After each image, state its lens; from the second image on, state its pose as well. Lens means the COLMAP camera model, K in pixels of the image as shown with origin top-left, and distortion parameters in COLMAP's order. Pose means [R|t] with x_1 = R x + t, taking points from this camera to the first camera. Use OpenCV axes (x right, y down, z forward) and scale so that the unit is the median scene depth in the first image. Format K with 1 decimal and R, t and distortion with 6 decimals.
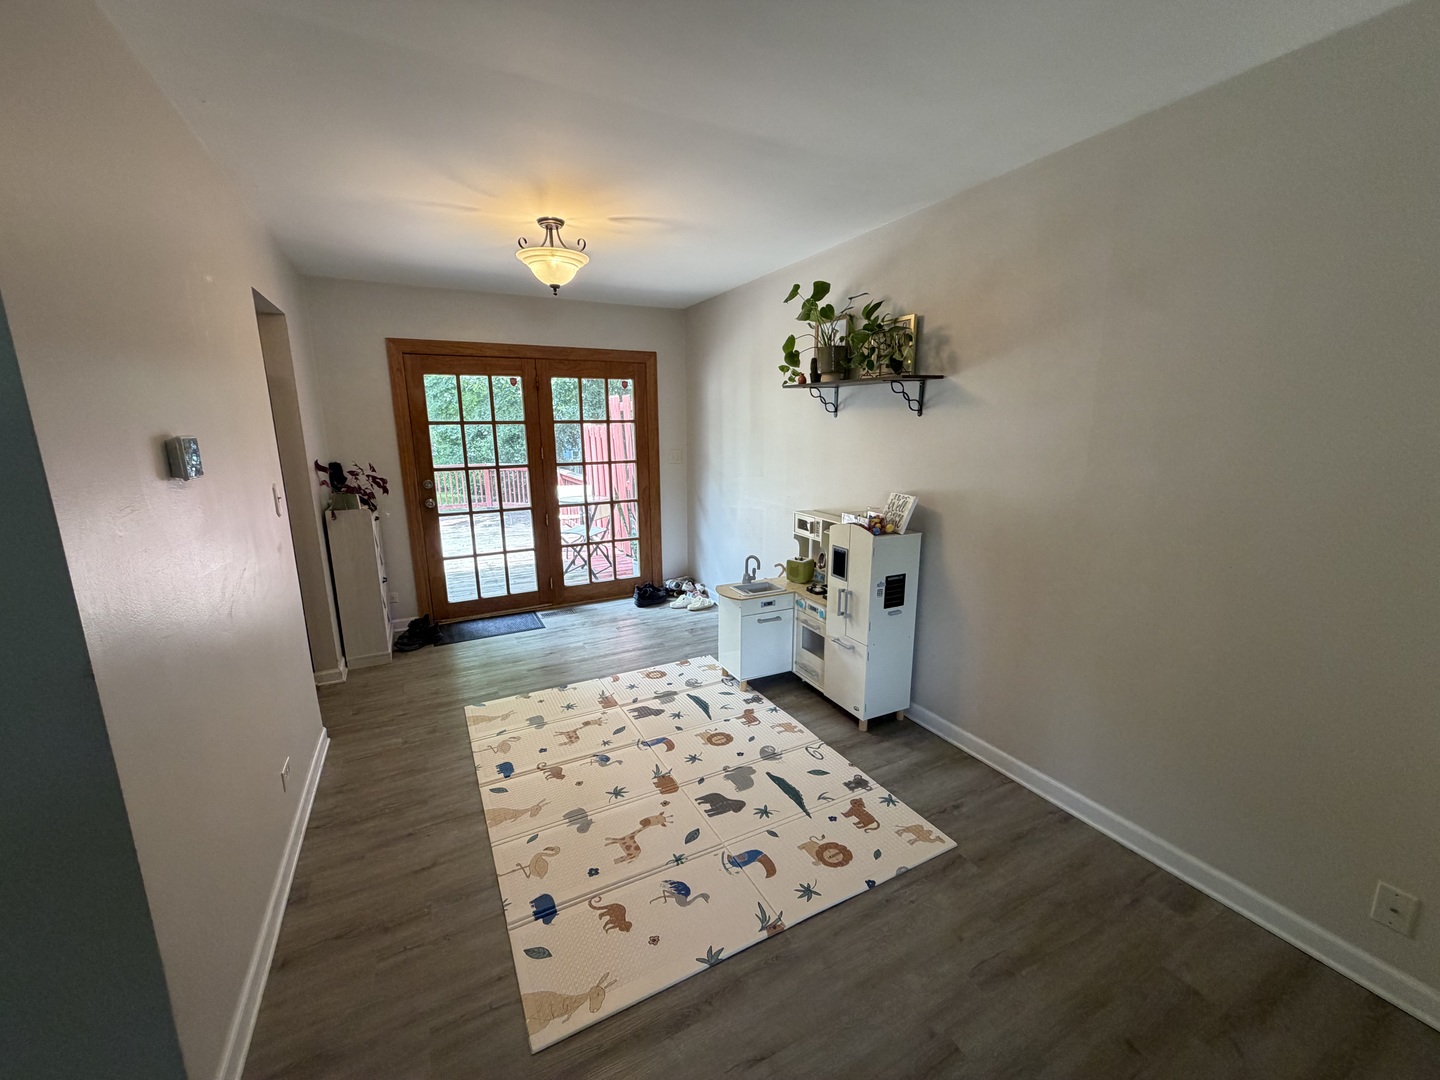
lens RADIAL K [[572.4, 0, 720.5], [0, 572.4, 540.6], [0, 0, 1]] dist [-0.002916, -0.000237]
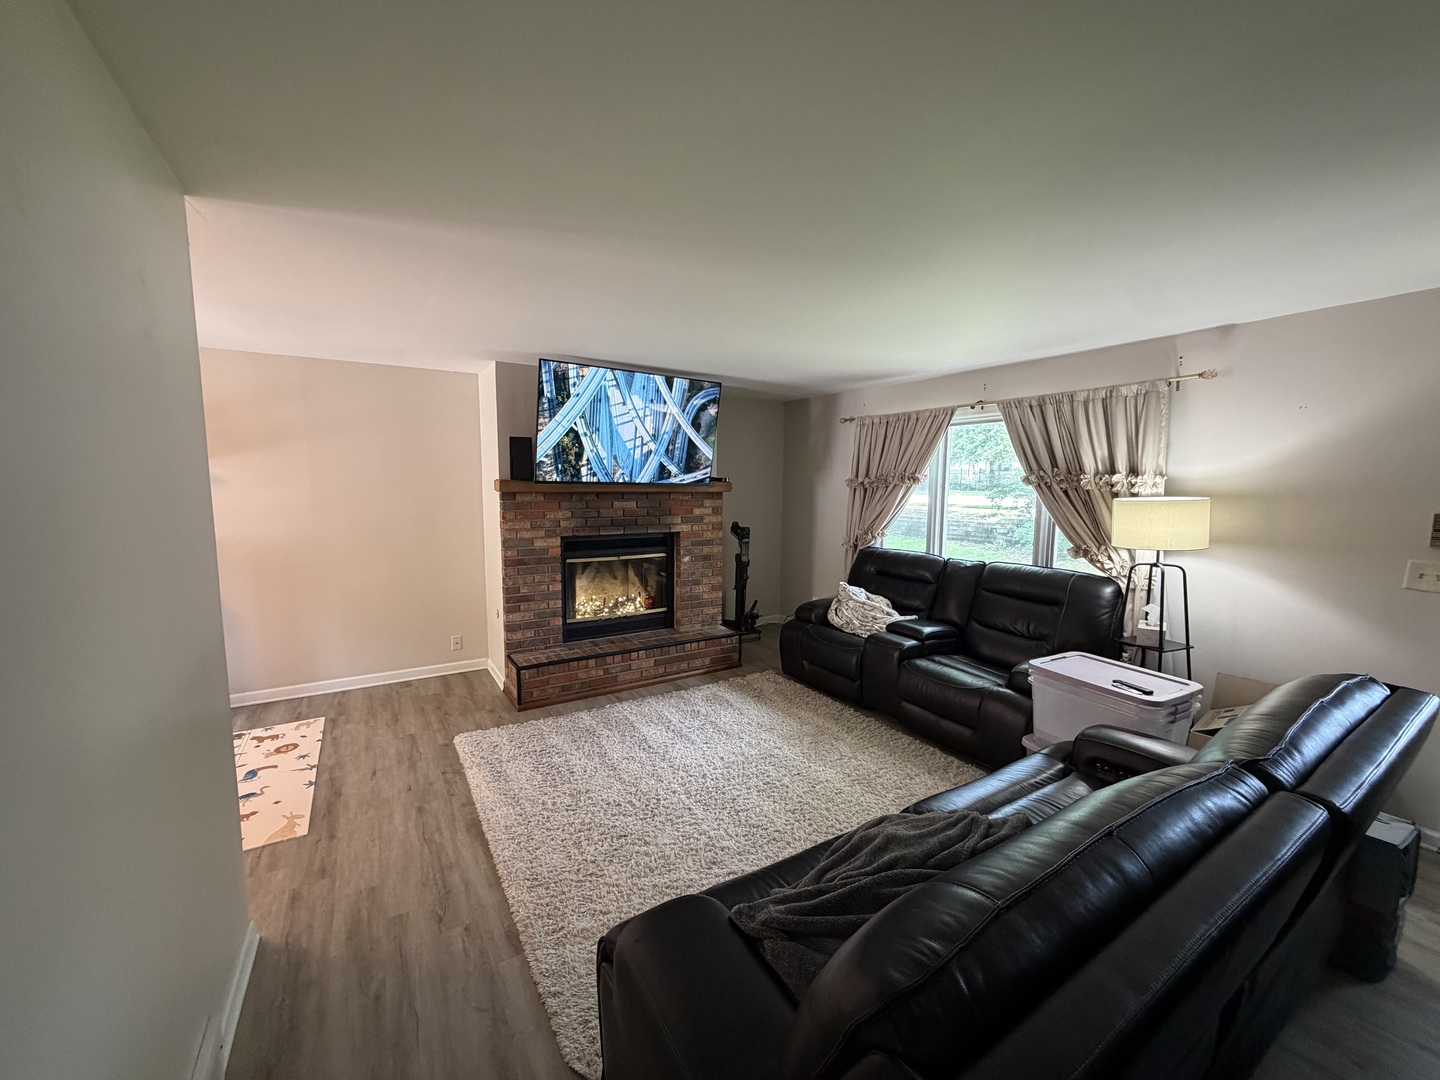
lens RADIAL K [[572.4, 0, 720.7], [0, 572.4, 542.9], [0, 0, 1]] dist [-0.002916, -0.000237]
pose [[-0.083263, -0.092284, 0.992245, -1.506063], [0.200467, 0.973797, 0.107390, 0.042670], [-0.976156, 0.207854, -0.062581, -0.254521]]
